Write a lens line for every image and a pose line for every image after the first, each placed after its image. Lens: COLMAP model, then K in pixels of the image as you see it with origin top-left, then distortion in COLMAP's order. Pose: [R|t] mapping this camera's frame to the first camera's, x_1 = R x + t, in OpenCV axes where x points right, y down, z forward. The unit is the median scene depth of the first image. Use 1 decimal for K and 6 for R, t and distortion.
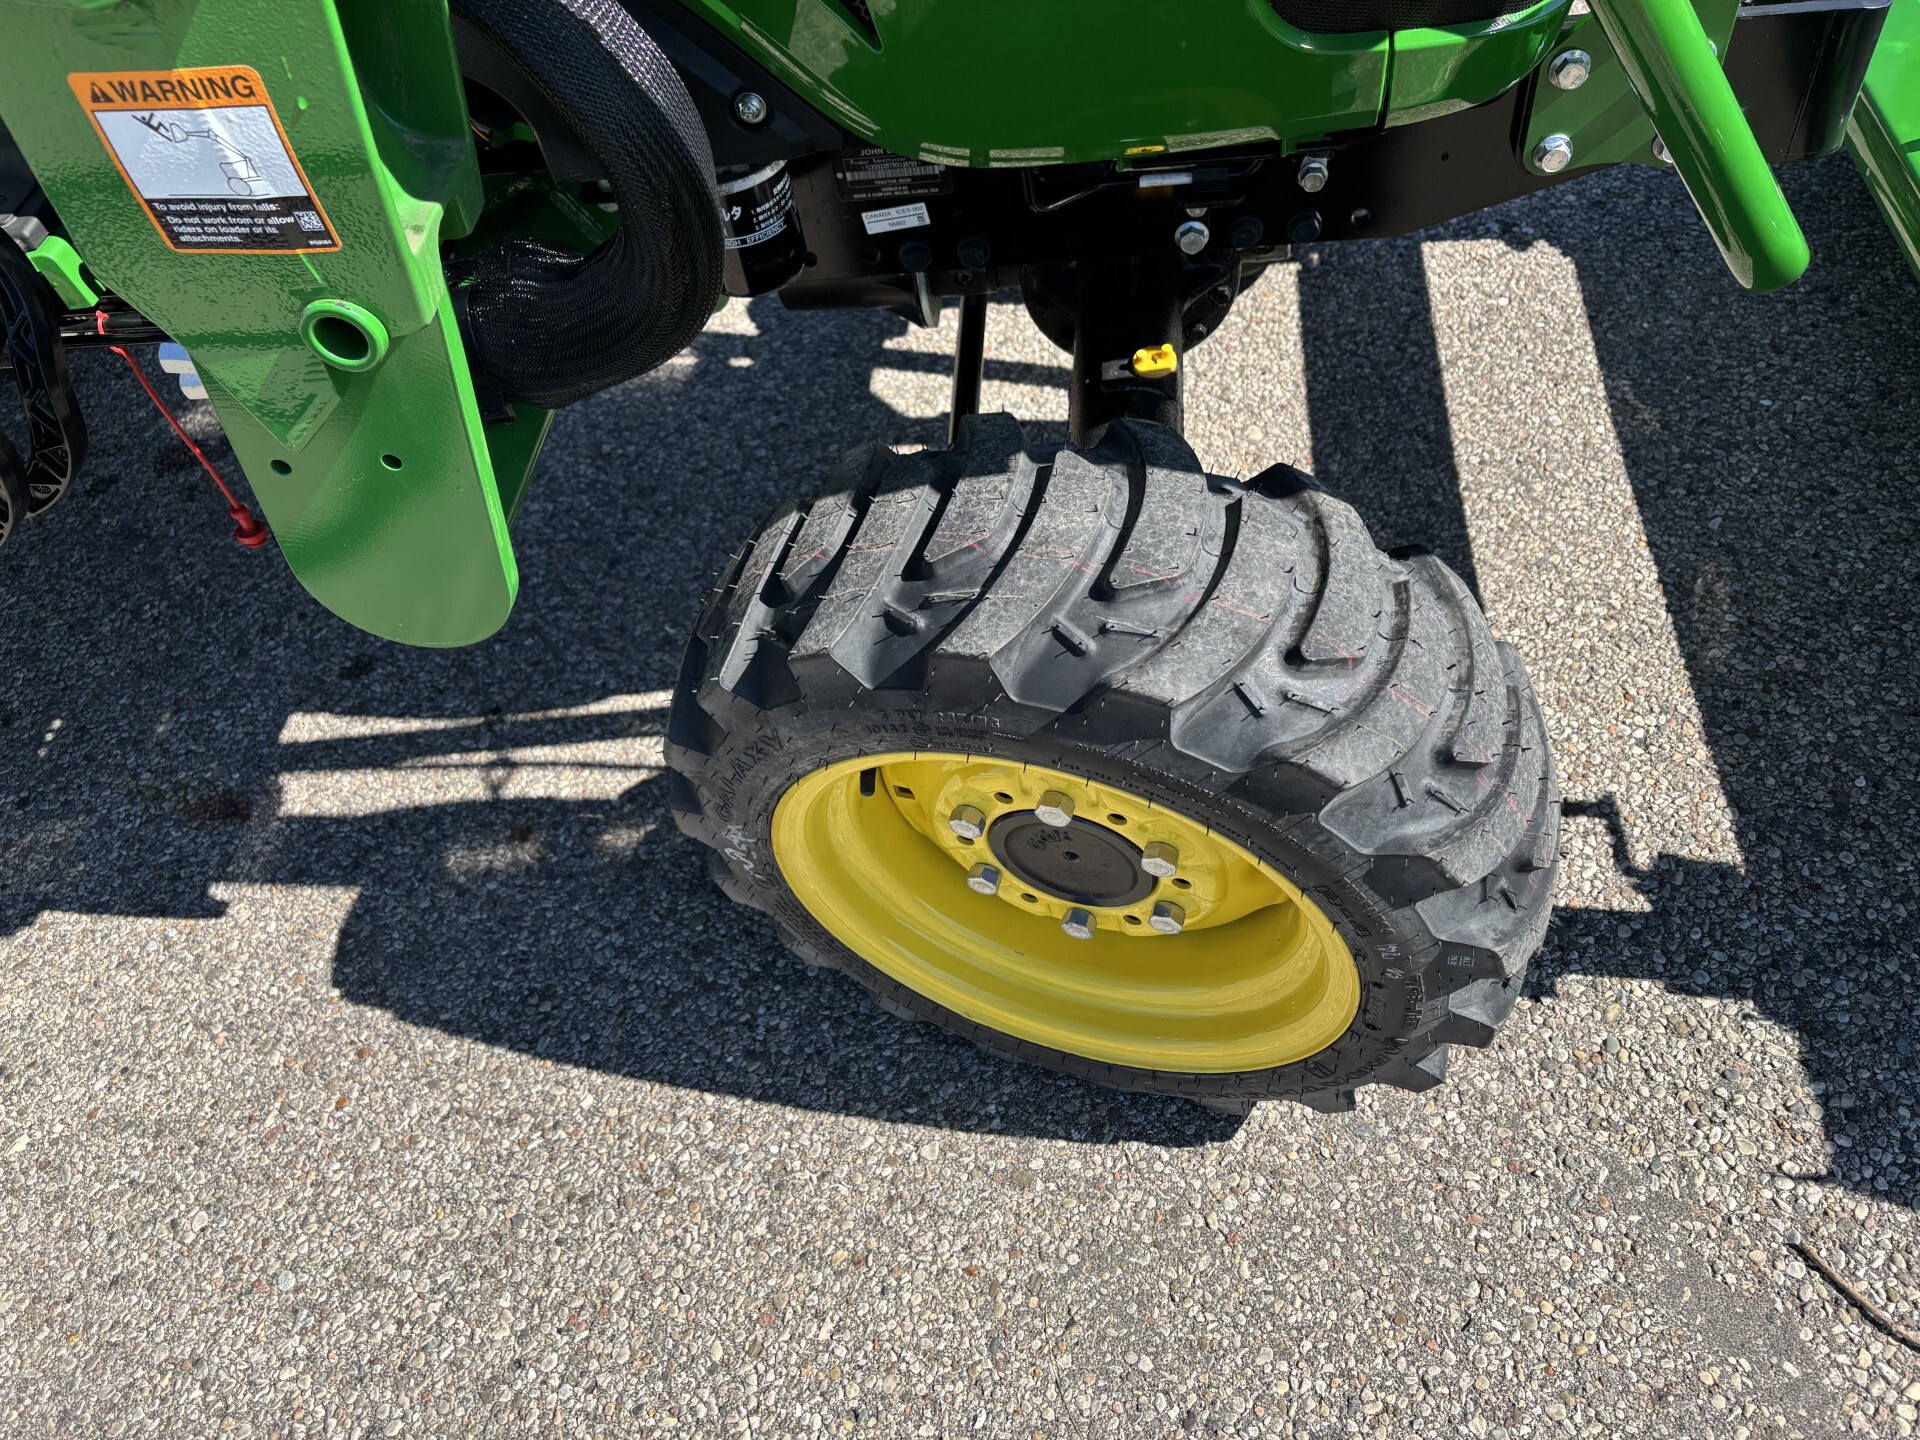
lens RADIAL K [[1485.0, 0, 911.5], [0, 1485.0, 704.6], [0, 0, 1]] dist [-0.001196, -0.012542]
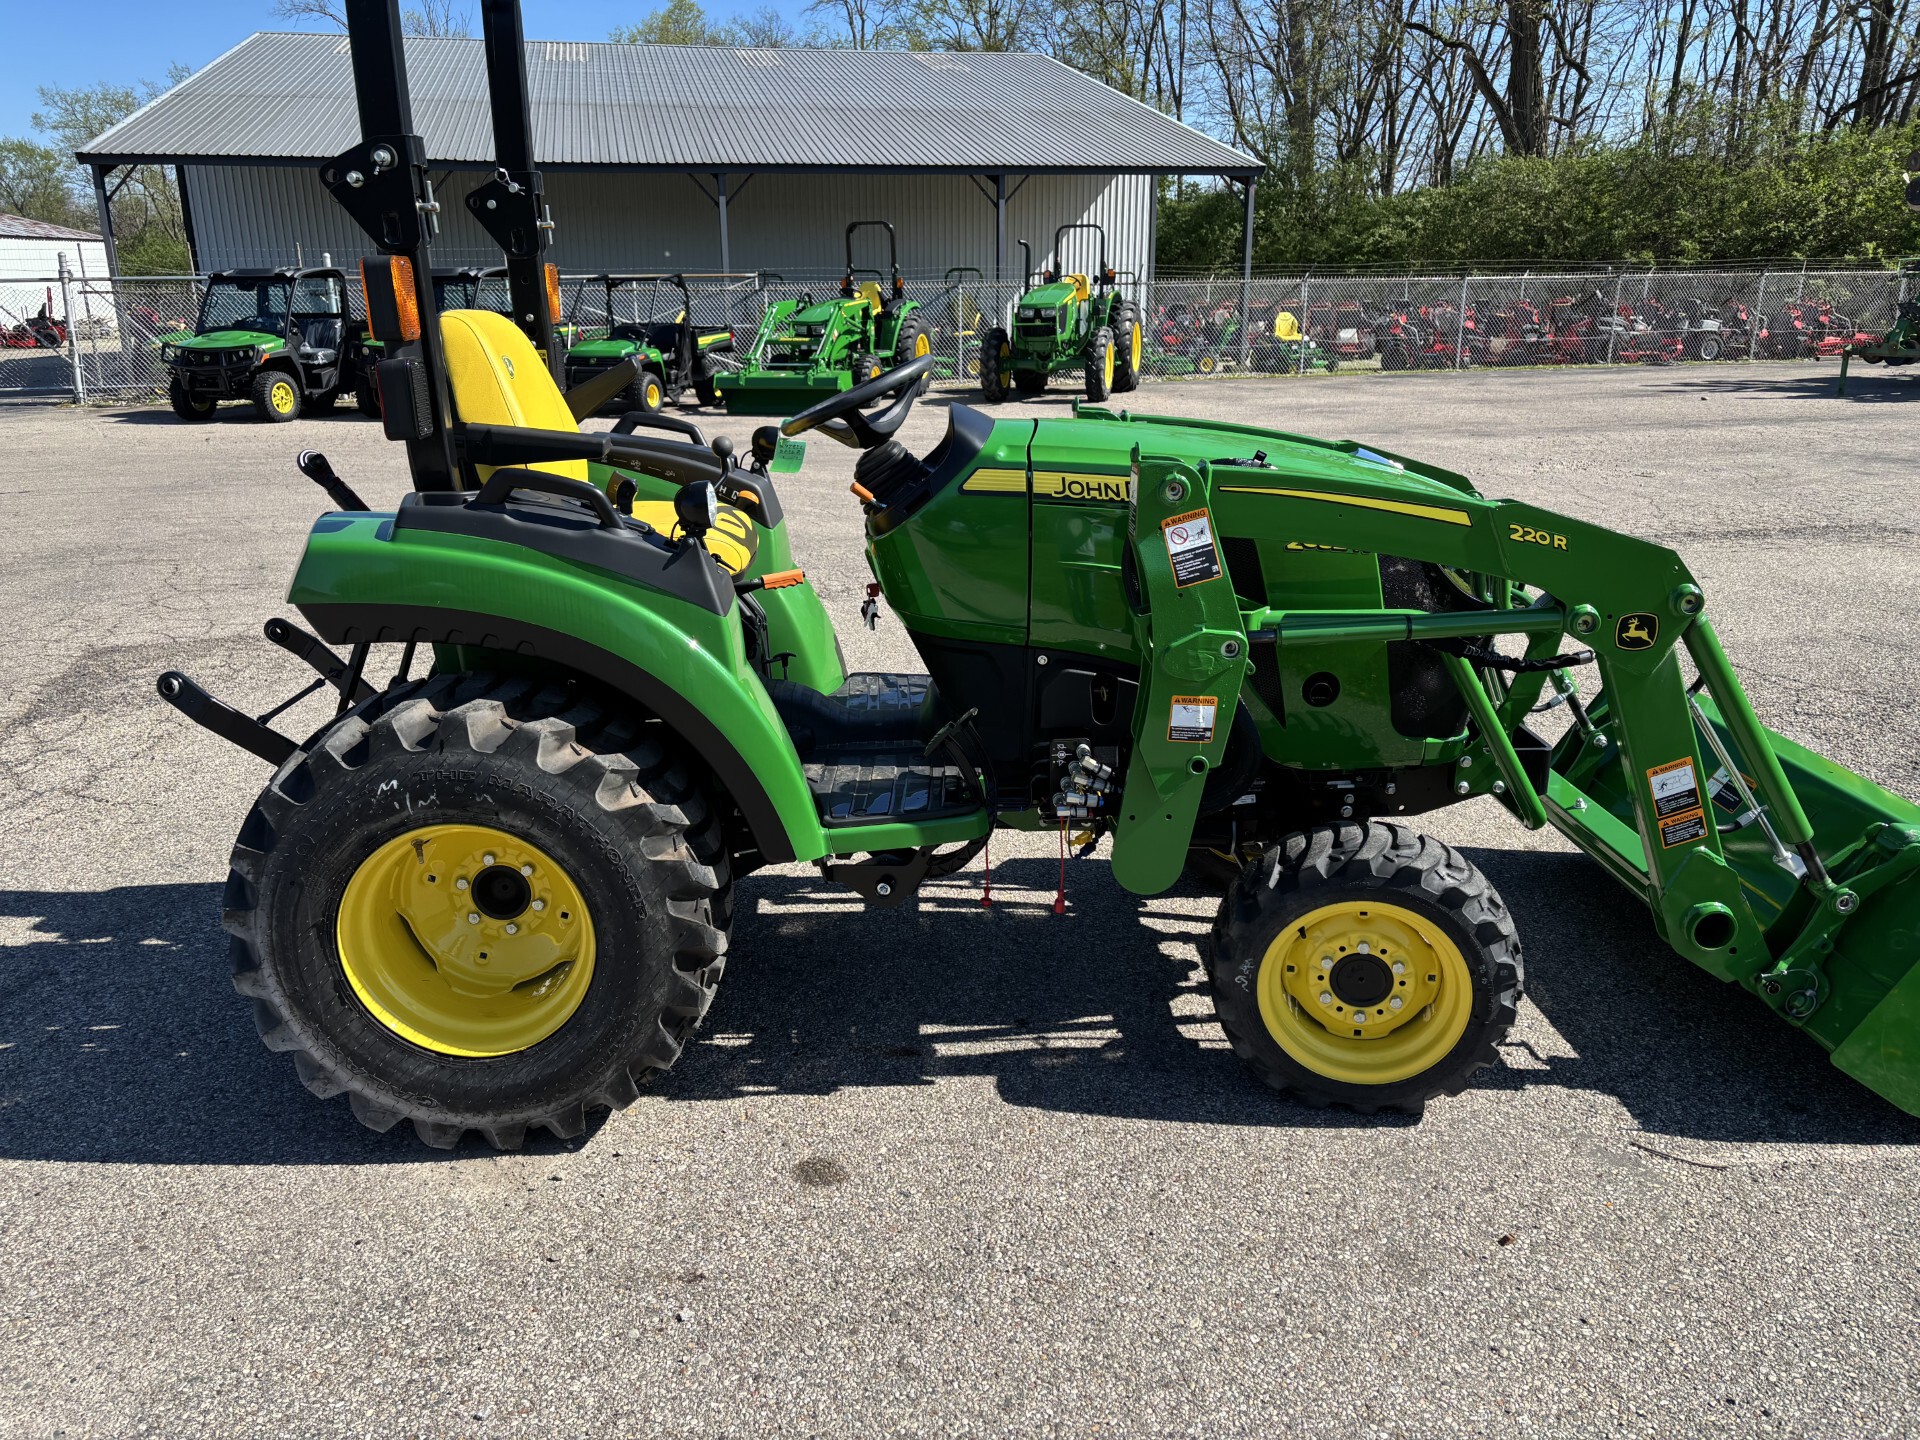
lens RADIAL K [[1469.9, 0, 940.7], [0, 1469.9, 724.6], [0, 0, 1]] dist [0.029944, -0.042704]
pose [[0.983907, 0.089639, 0.154570, -1.031620], [0.011274, 0.832191, -0.554375, 1.107105], [-0.178325, 0.547196, 0.817787, -1.276215]]
